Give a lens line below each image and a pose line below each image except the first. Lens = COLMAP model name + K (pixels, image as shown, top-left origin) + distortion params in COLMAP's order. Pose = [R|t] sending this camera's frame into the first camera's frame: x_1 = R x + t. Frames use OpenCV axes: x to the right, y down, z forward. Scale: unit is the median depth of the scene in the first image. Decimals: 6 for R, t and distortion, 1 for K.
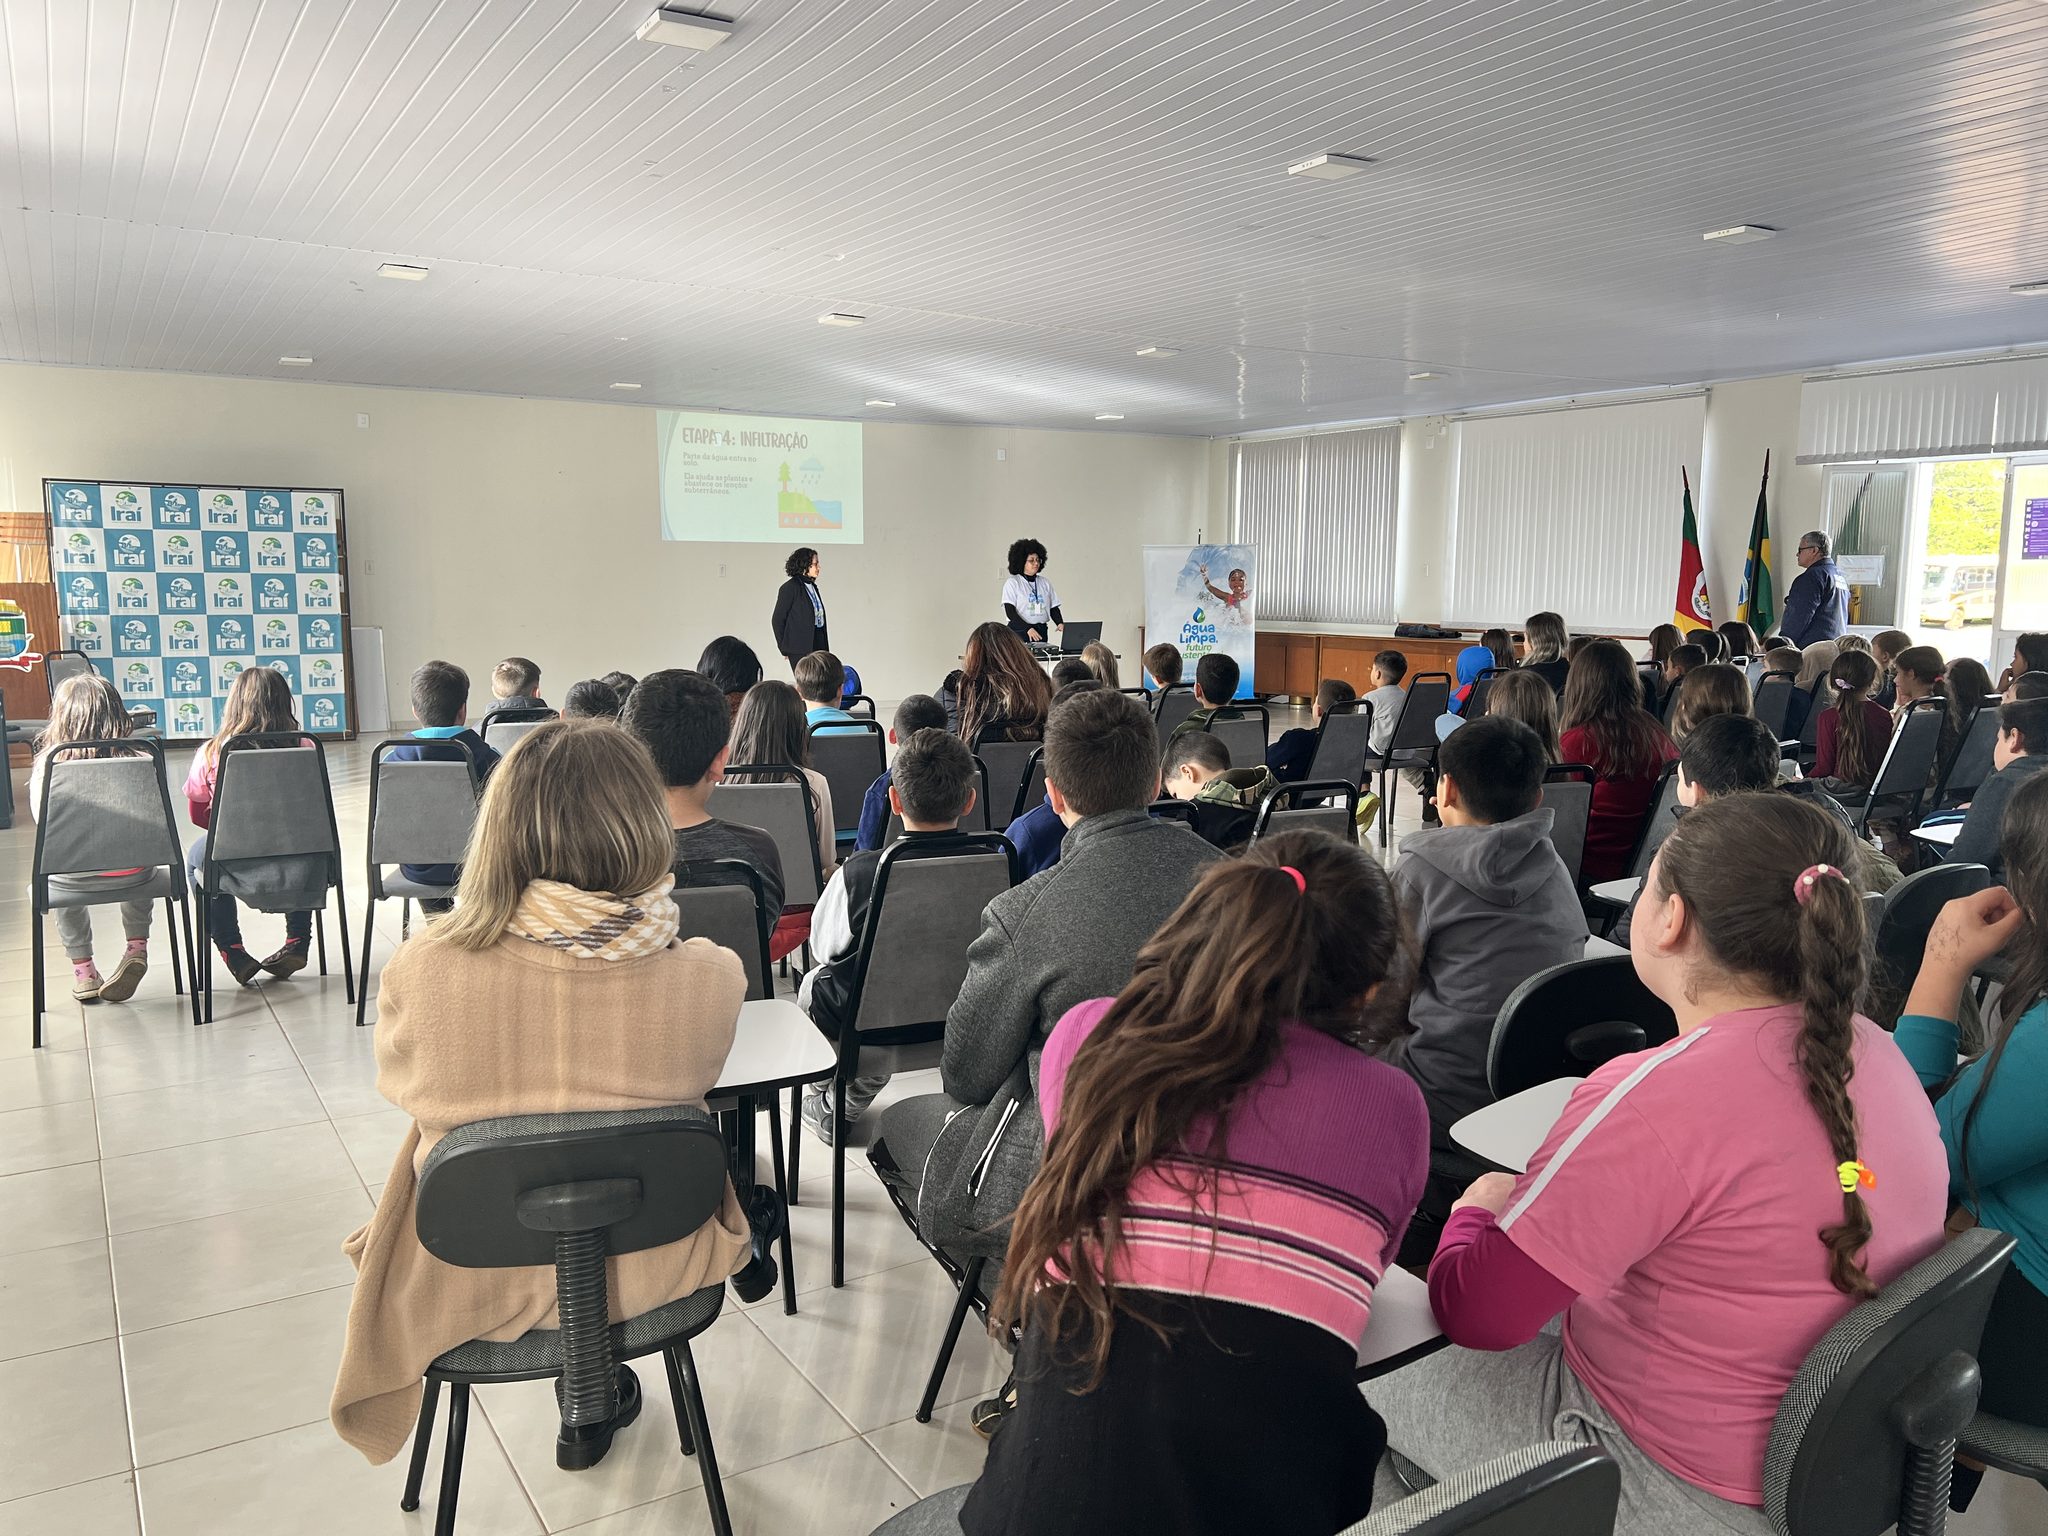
lens RADIAL K [[1528.7, 0, 1017.2], [0, 1528.7, 785.9], [0, 0, 1]] dist [0.050683, -0.050480]
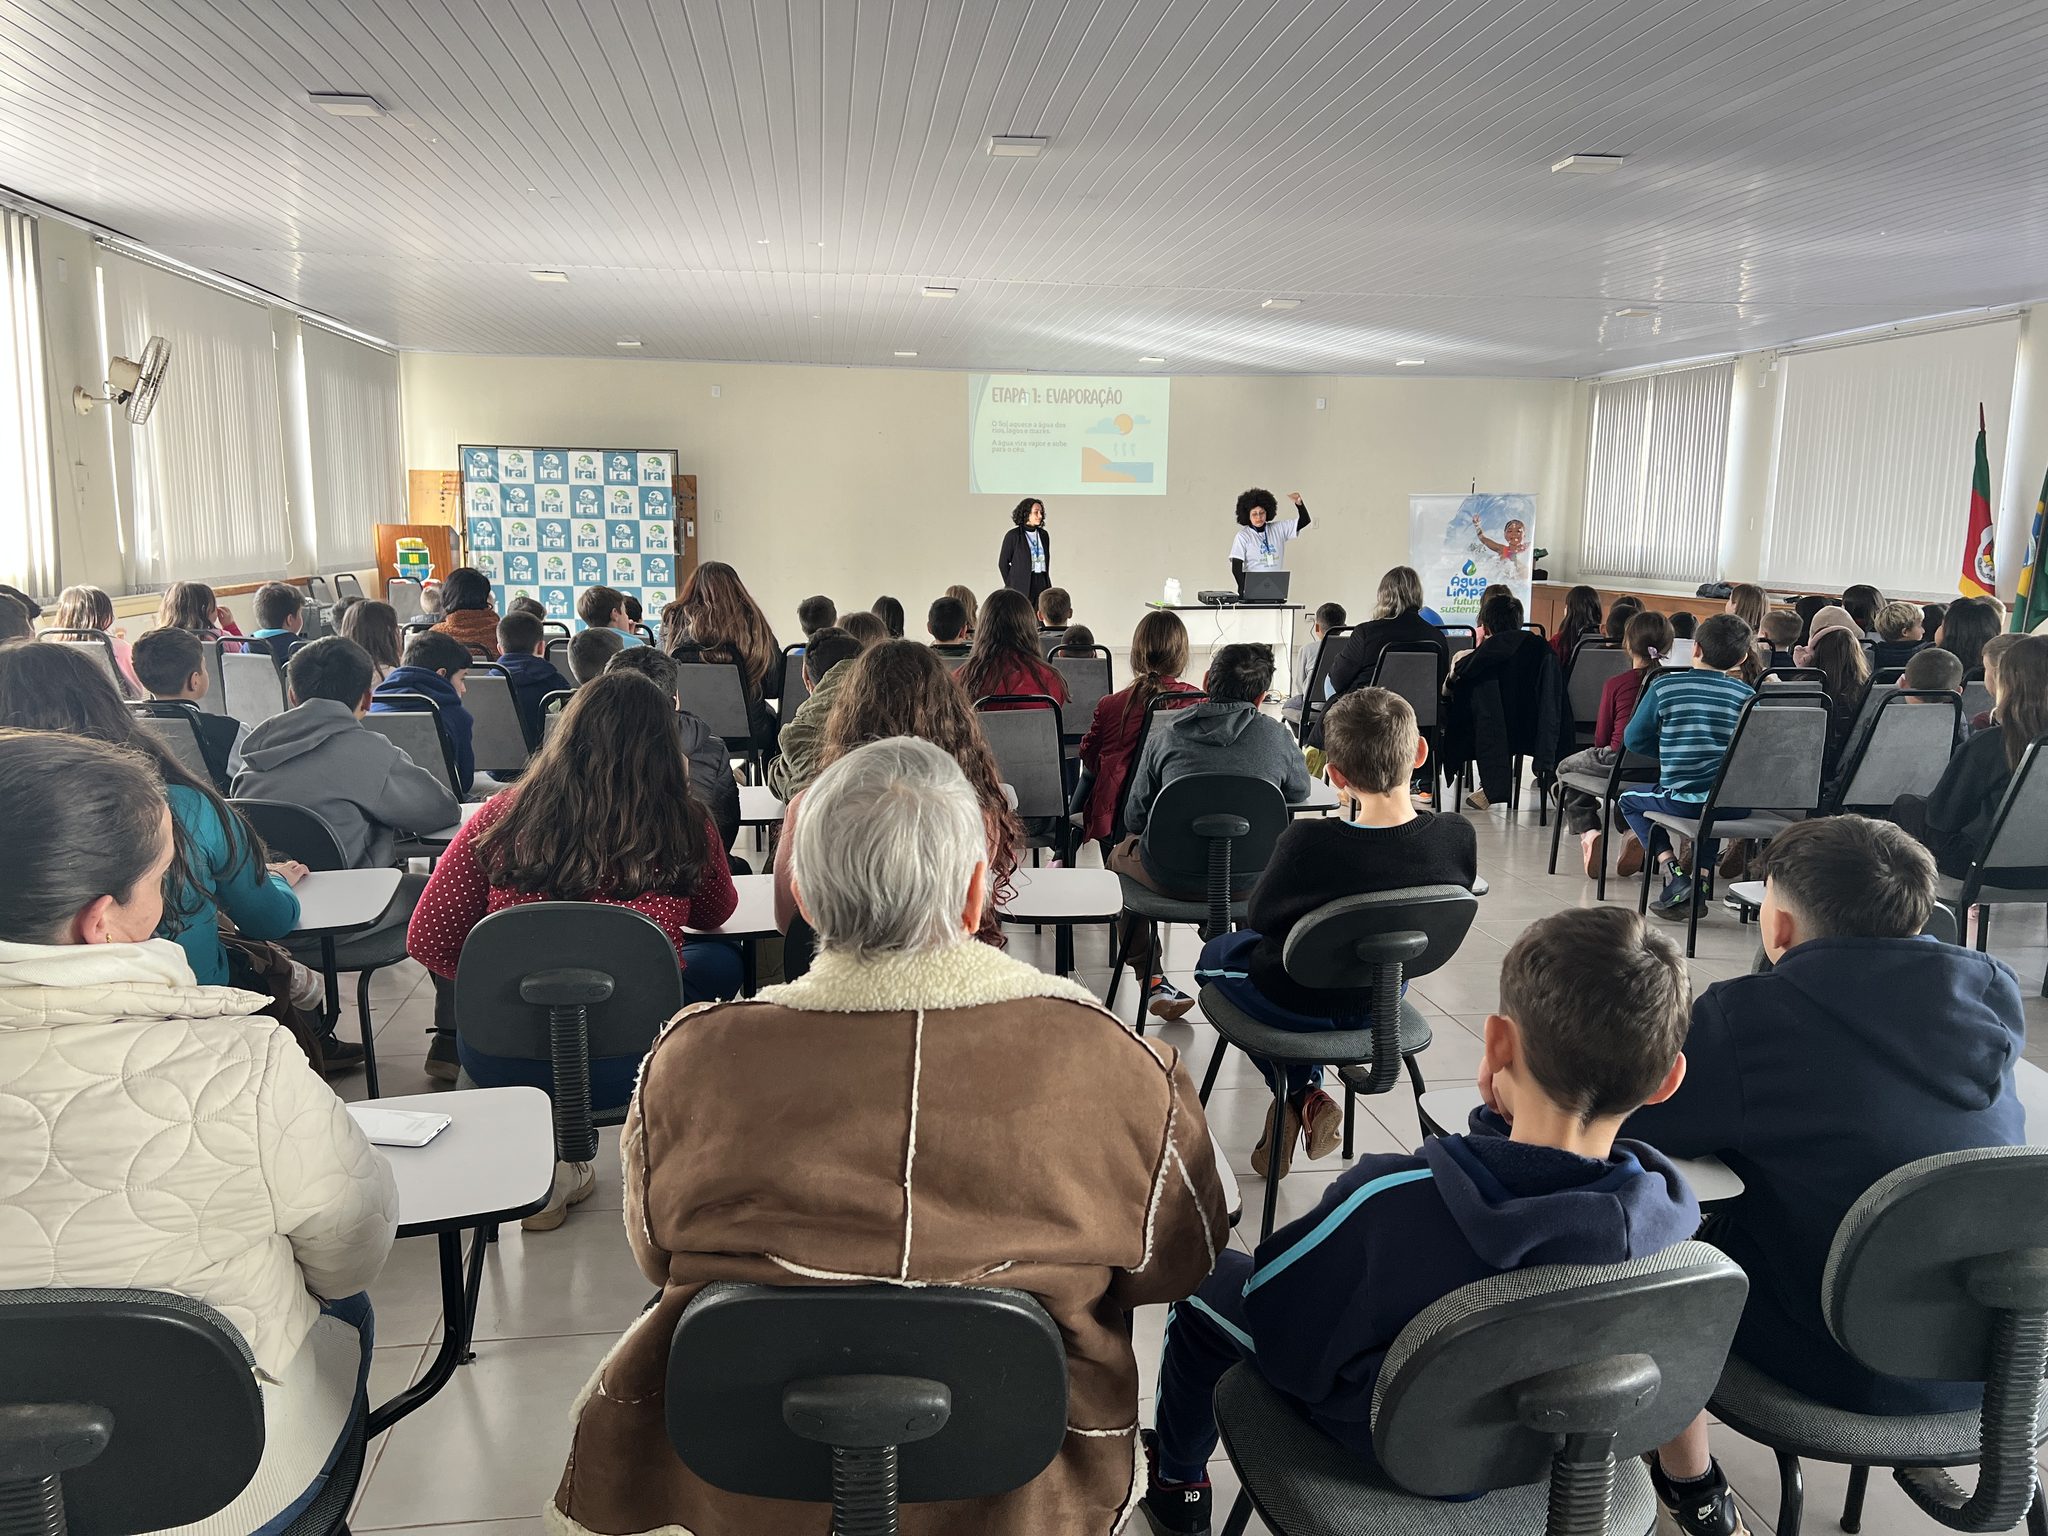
lens RADIAL K [[1528.7, 0, 1031.5], [0, 1528.7, 763.9], [0, 0, 1]] dist [0.050683, -0.050480]
pose [[0.916325, 0.069340, -0.394386, 0.316866], [-0.061863, 0.997582, 0.031657, -0.003034], [0.395627, -0.004610, 0.918400, 0.007334]]
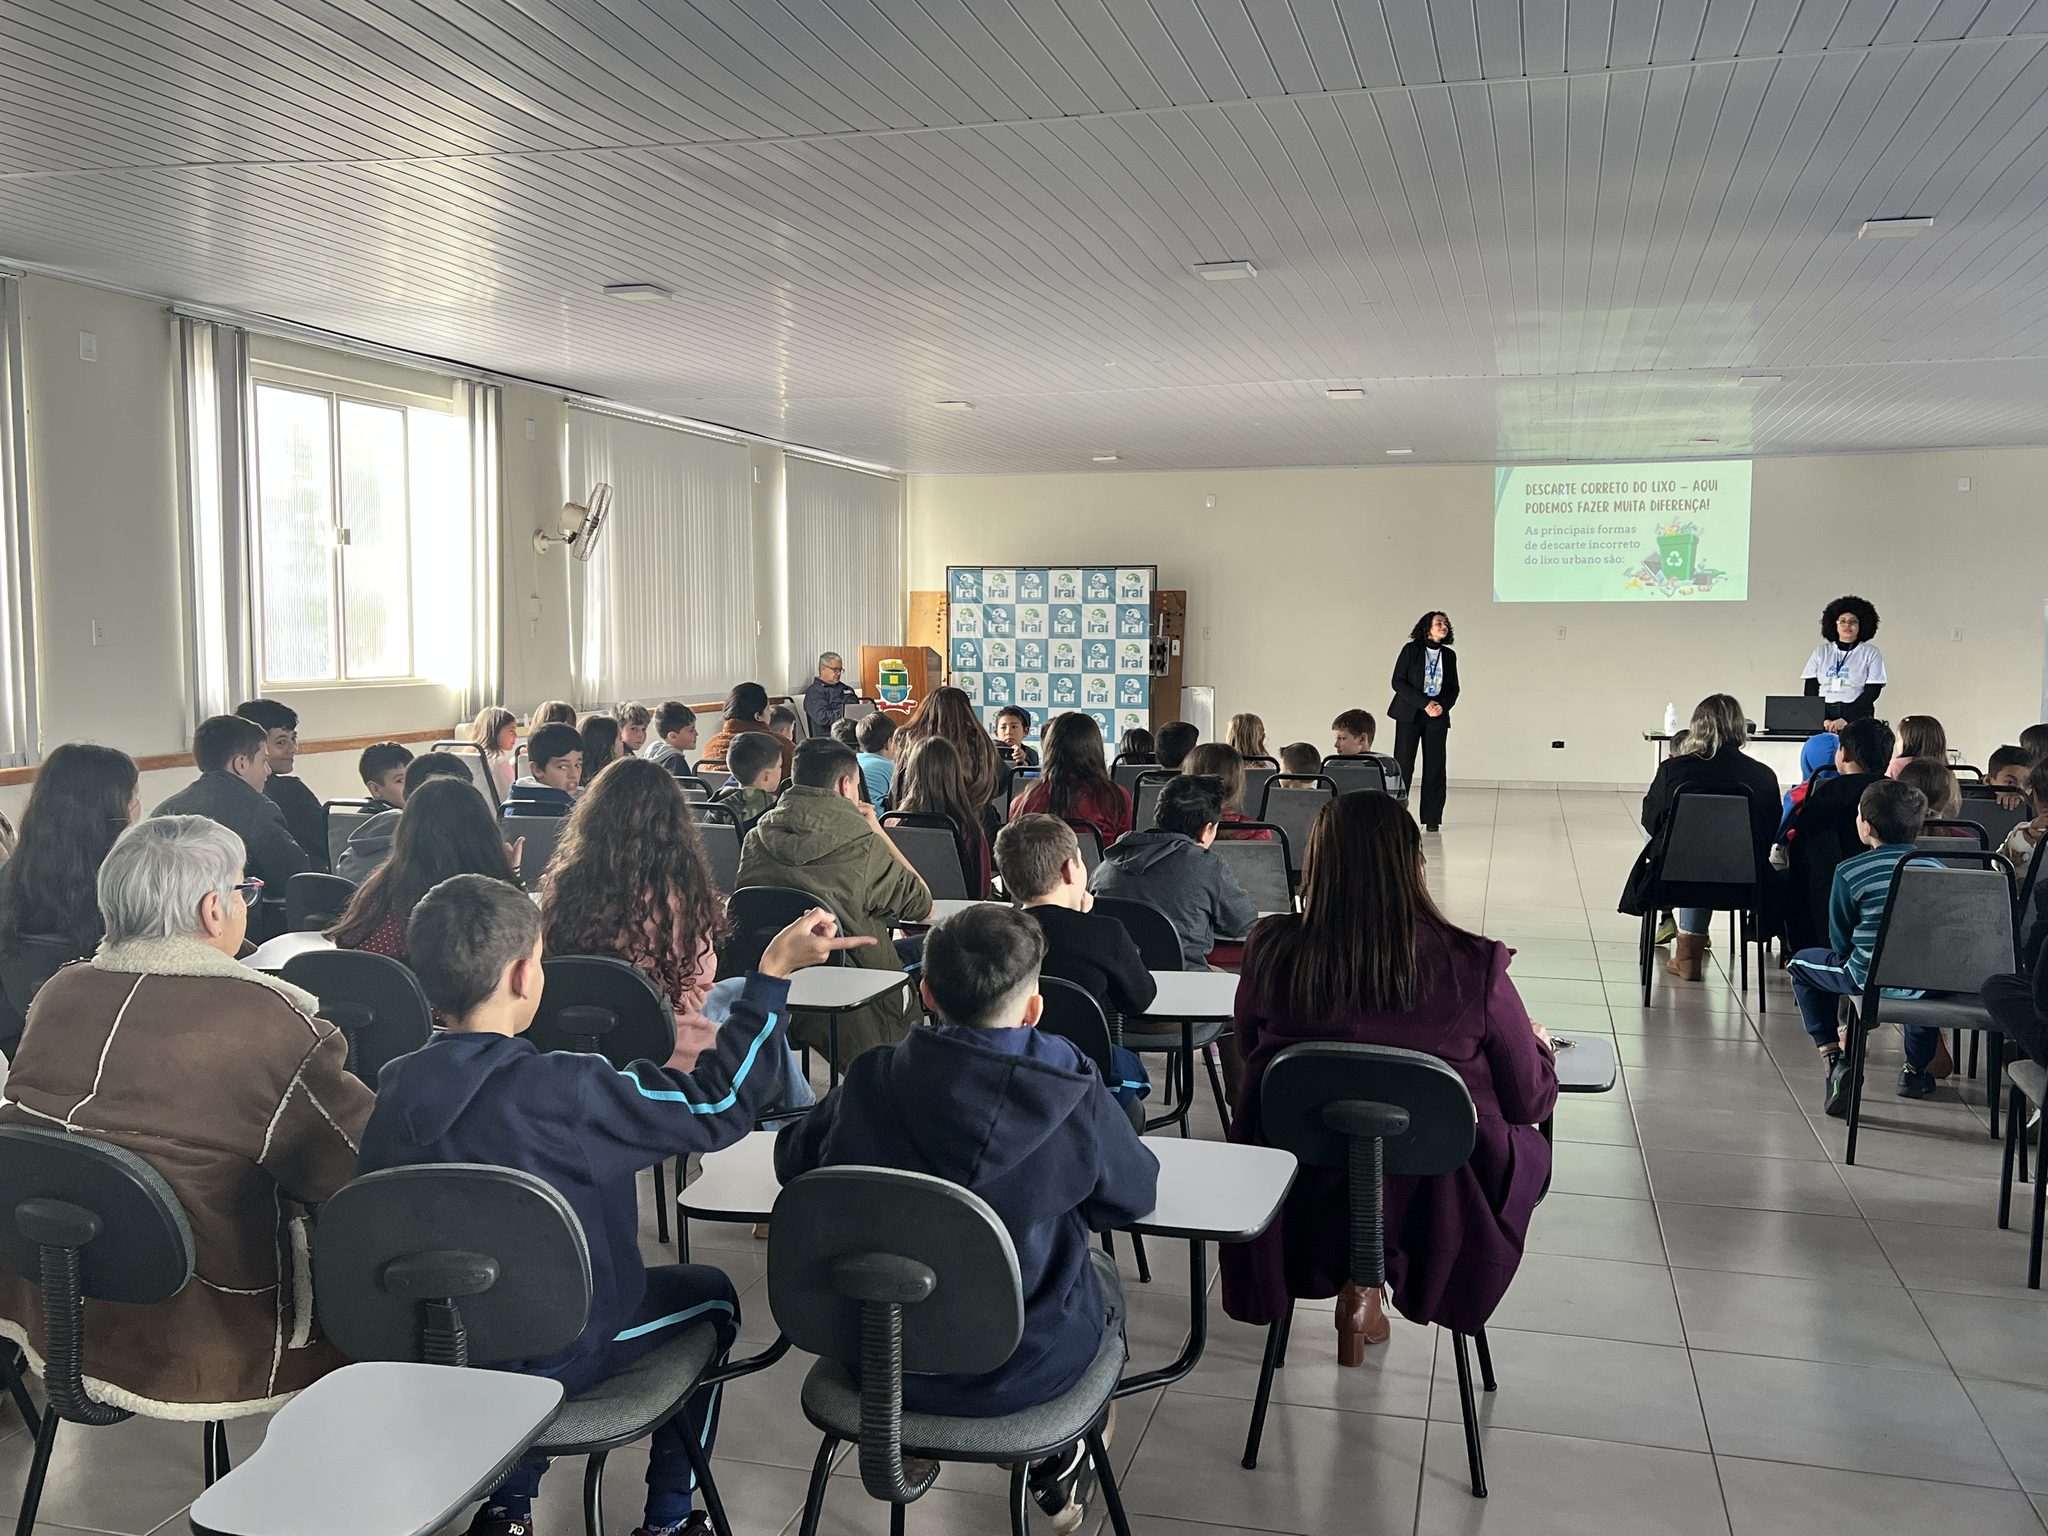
lens RADIAL K [[1806.2, 0, 1022.2], [0, 1806.2, 770.5], [0, 0, 1]] dist [0.106970, -0.174290]
pose [[0.677335, 0.056816, -0.733477, 0.499903], [-0.099803, 0.994893, -0.015098, -0.012241], [0.728873, 0.083430, 0.679546, 0.035097]]
